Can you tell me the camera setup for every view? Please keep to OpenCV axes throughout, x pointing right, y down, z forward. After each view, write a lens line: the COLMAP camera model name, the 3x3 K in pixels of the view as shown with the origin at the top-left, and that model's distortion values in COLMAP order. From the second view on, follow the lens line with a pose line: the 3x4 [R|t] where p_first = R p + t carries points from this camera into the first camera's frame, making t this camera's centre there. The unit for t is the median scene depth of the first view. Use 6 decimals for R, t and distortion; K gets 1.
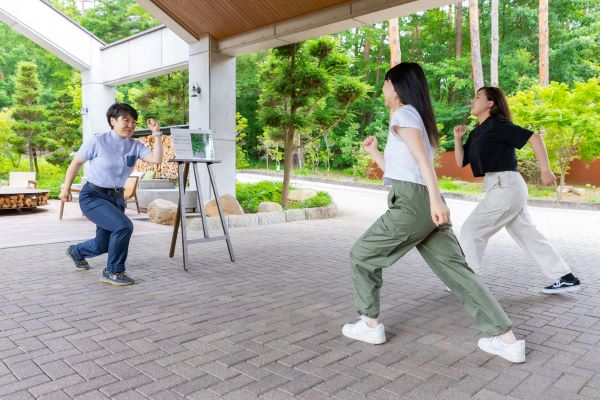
lens RADIAL K [[482.2, 0, 299.0], [0, 482.2, 201.5], [0, 0, 1]] dist [0.032233, -0.014878]
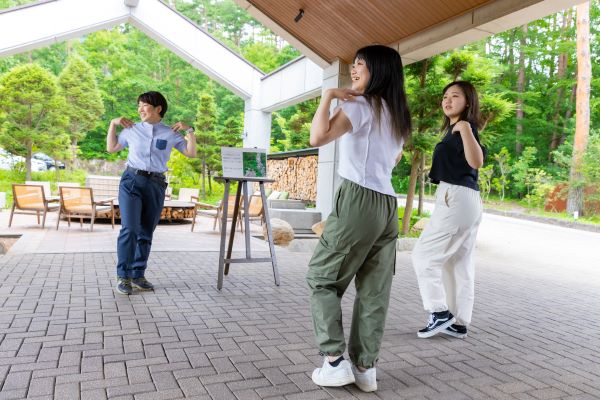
lens RADIAL K [[482.2, 0, 298.1], [0, 482.2, 196.4], [0, 0, 1]] dist [0.032233, -0.014878]
pose [[0.925216, 0.042151, -0.377092, 0.100961], [-0.065311, 0.996669, -0.048836, -0.003349], [0.373777, 0.069812, 0.924887, 0.047351]]
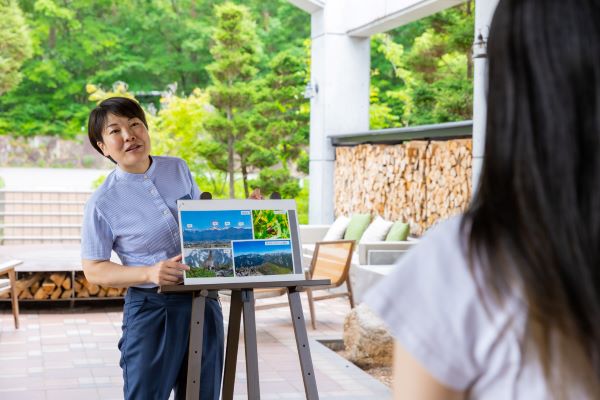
lens RADIAL K [[978.8, 0, 297.5], [0, 978.8, 197.4], [0, 0, 1]] dist [0.028058, 0.000000]
pose [[0.856997, 0.014840, -0.515107, 0.079416], [-0.035117, 0.998943, -0.029647, -0.050769], [0.514123, 0.043497, 0.856613, 0.141983]]
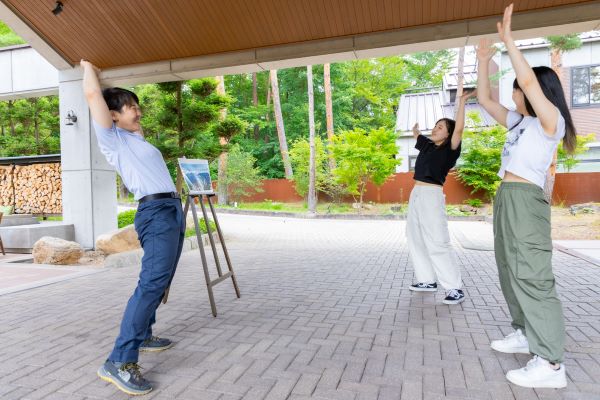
lens RADIAL K [[401.0, 0, 297.7], [0, 401.0, 201.6], [0, 0, 1]] dist [0.004907, 0.002143]
pose [[0.887722, -0.036968, 0.458893, -0.154454], [0.058142, 0.997792, -0.032093, -0.013885], [-0.456694, 0.055170, 0.887912, 0.088367]]
